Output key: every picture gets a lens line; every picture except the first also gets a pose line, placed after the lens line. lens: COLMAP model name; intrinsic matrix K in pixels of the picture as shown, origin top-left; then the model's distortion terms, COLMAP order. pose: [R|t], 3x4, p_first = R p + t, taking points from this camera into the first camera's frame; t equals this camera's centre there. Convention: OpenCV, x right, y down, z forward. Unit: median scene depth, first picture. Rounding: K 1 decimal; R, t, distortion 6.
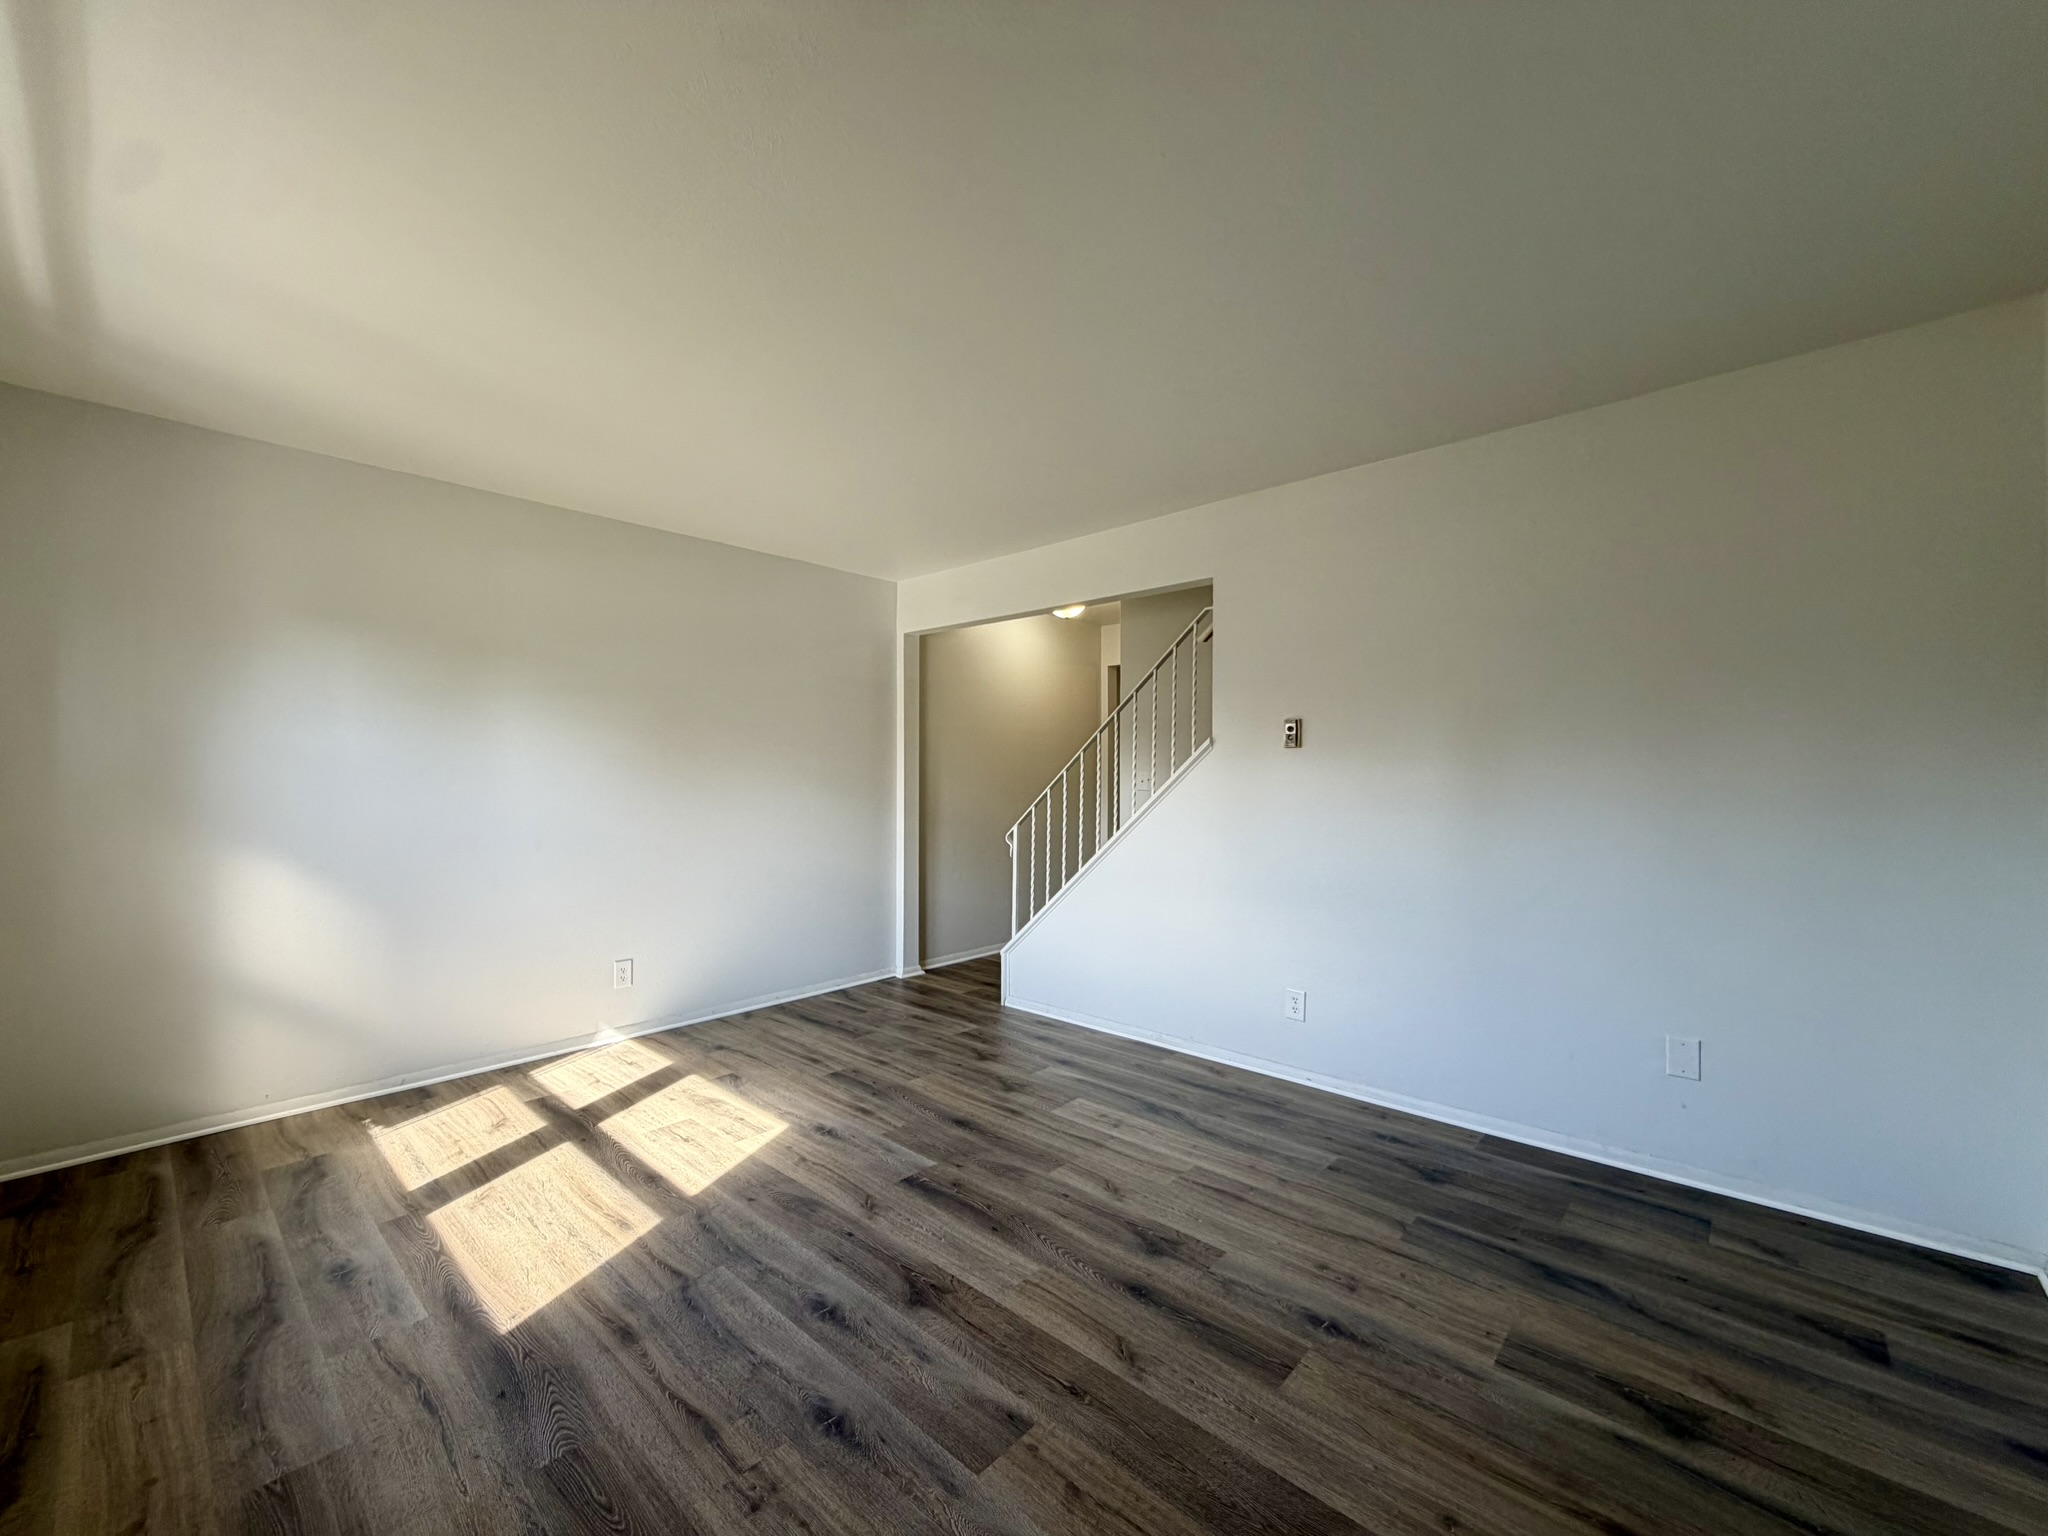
lens RADIAL K [[823.2, 0, 1023.2], [0, 823.2, 771.6], [0, 0, 1]] dist [-0.003959, 0.001046]
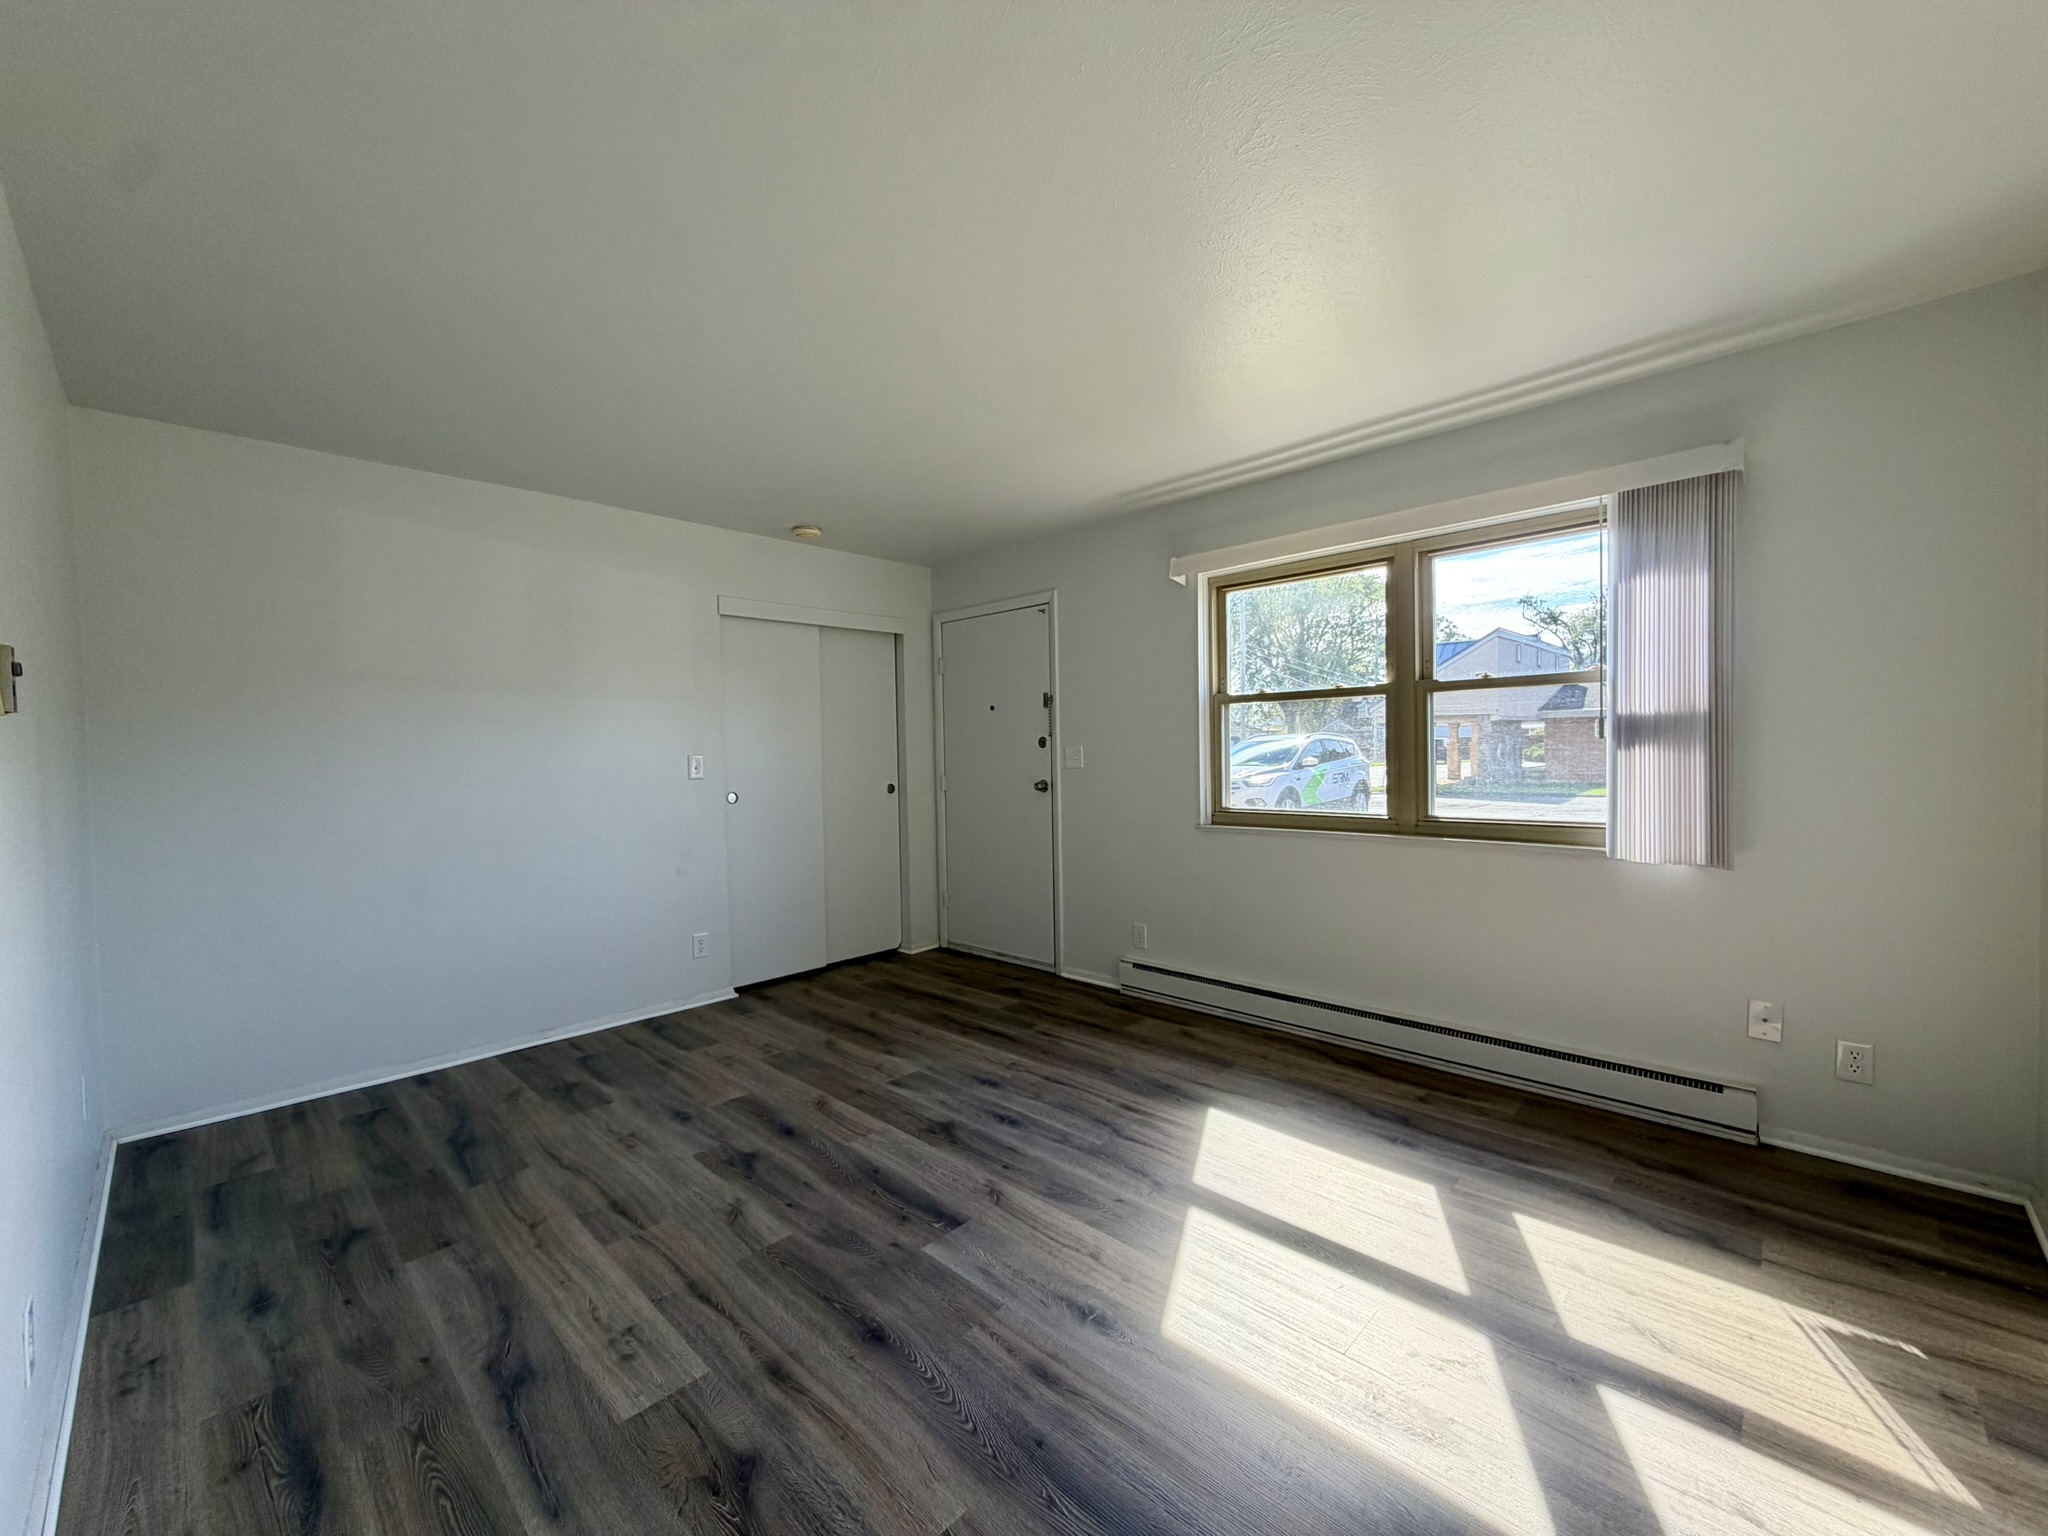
lens RADIAL K [[823.2, 0, 1023.2], [0, 823.2, 770.6], [0, 0, 1]] dist [-0.003959, 0.001046]
pose [[-0.999355, 0.019000, 0.030461, -0.272898], [0.019715, 0.999533, 0.023334, -0.001125], [-0.030003, 0.023919, -0.999264, 2.062074]]
